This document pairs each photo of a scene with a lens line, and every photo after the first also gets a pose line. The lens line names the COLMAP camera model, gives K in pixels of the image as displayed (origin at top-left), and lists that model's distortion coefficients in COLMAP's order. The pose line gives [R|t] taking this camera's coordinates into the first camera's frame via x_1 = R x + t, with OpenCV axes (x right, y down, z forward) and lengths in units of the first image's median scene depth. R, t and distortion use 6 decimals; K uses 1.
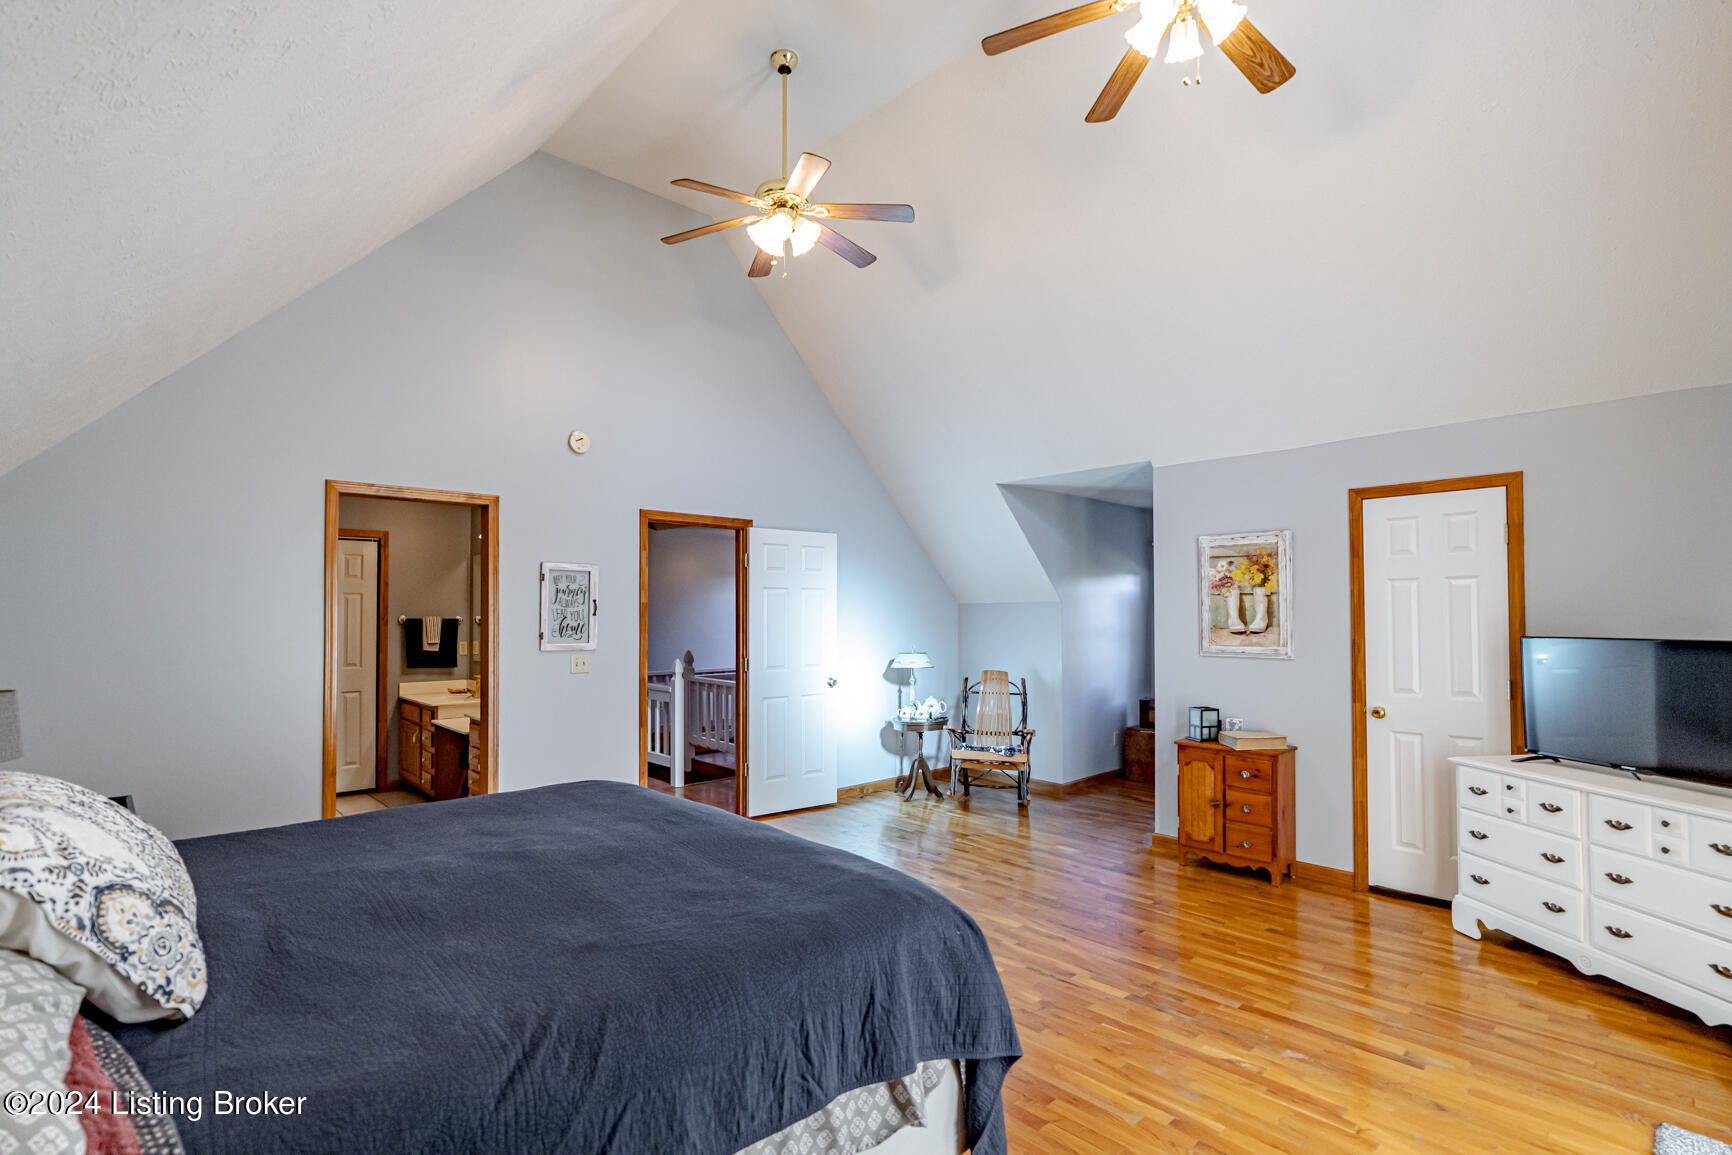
lens RADIAL K [[799.4, 0, 866.0], [0, 799.4, 577.5], [0, 0, 1]] dist [-0.070099, 0.026883]
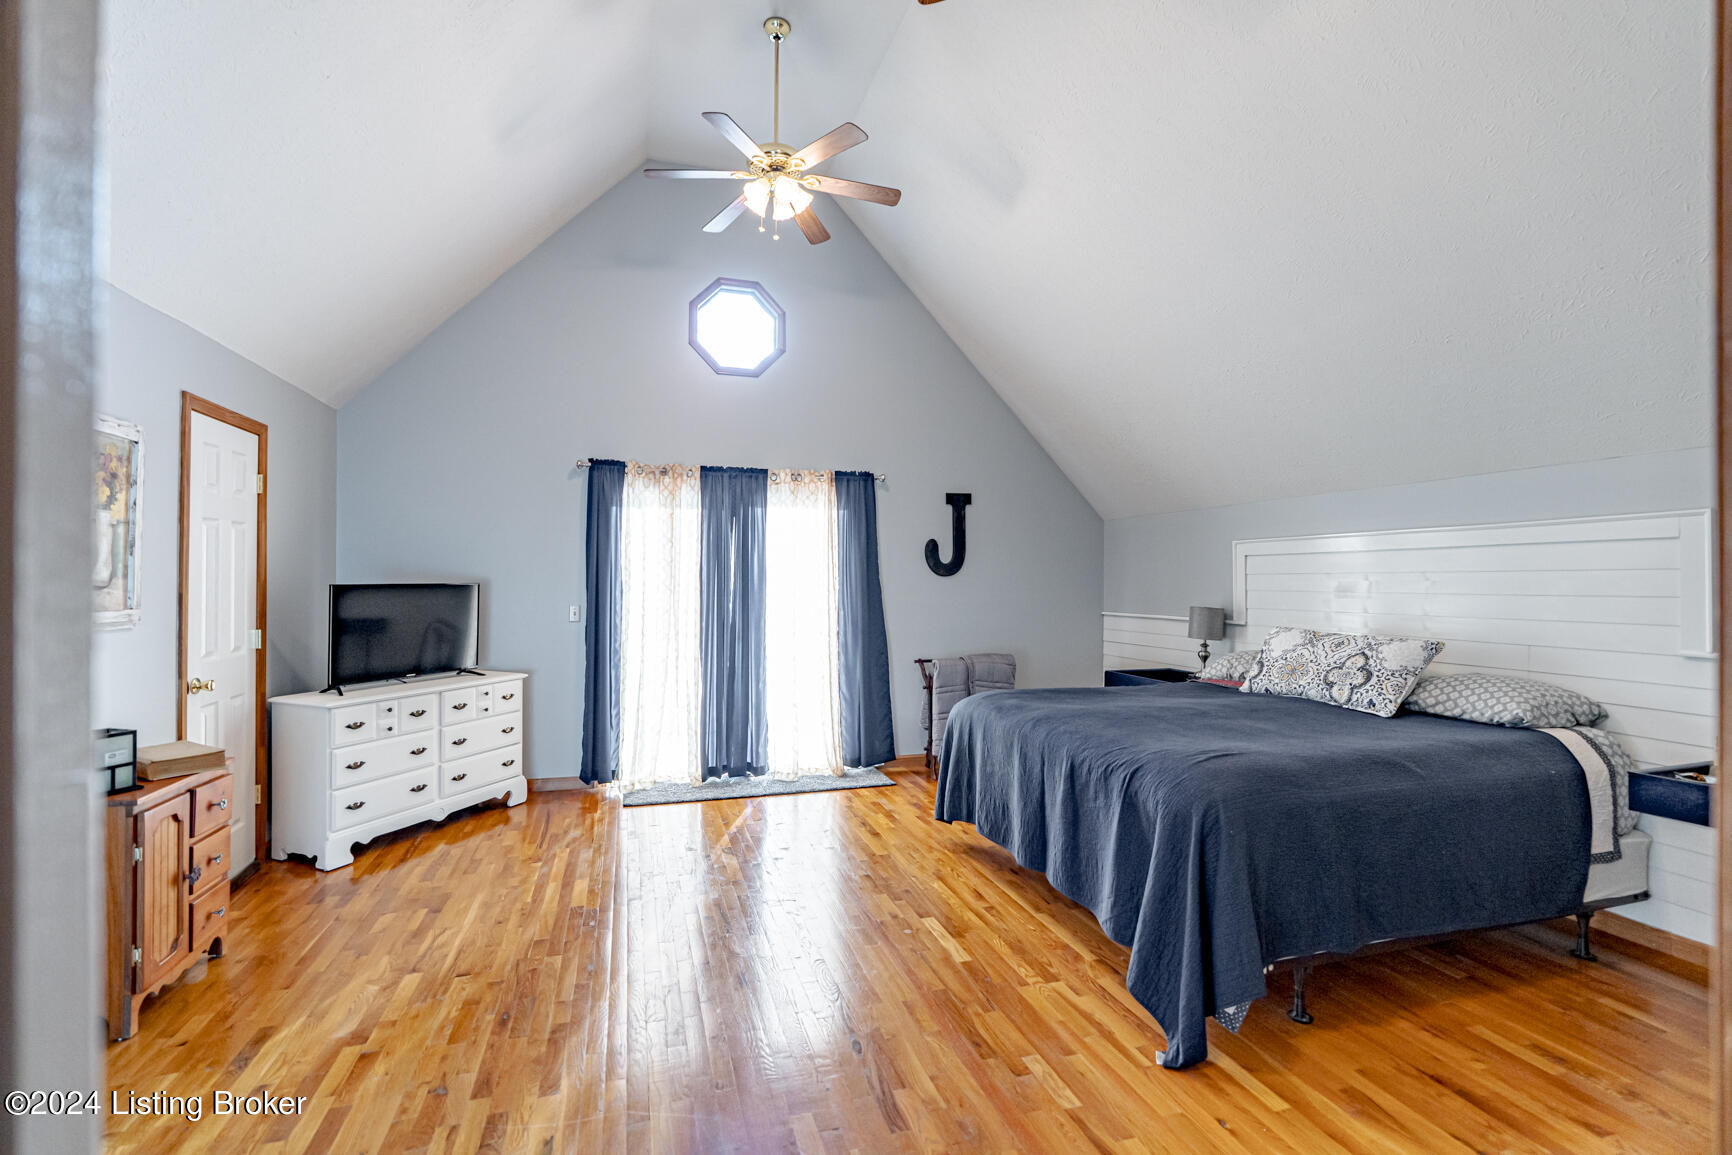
lens RADIAL K [[799.4, 0, 866.0], [0, 799.4, 577.5], [0, 0, 1]] dist [-0.070099, 0.026883]
pose [[-0.897256, -0.002016, 0.441506, -0.277953], [-0.025567, 0.998549, -0.047398, 0.081235], [-0.440769, -0.053816, -0.896006, 1.369752]]
